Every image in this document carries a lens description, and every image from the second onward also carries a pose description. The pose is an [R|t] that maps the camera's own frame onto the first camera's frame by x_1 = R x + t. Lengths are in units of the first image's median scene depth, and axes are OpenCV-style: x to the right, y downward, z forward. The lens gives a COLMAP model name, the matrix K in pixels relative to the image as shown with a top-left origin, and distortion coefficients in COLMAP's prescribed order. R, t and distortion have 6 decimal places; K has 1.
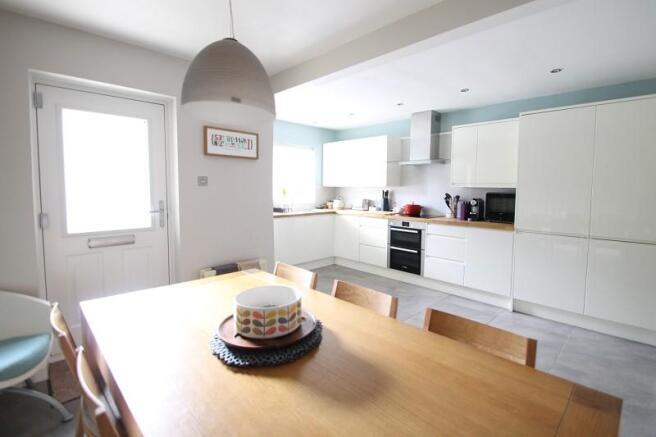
lens RADIAL K [[313.0, 0, 327.8], [0, 313.0, 208.8], [0, 0, 1]] dist [-0.000269, -0.010202]
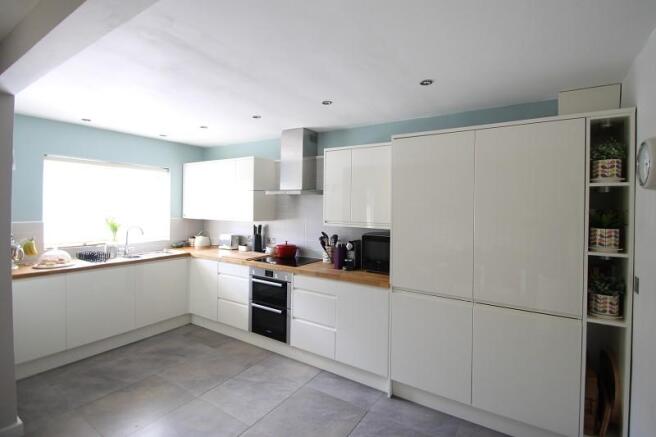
lens RADIAL K [[319.5, 0, 330.3], [0, 319.5, 206.1], [0, 0, 1]] dist [0.001040, -0.000038]
pose [[0.975817, 0.004114, 0.218552, 0.217216], [0.010151, 0.997891, -0.064106, -0.061491], [-0.218355, 0.064775, 0.973717, 0.199714]]
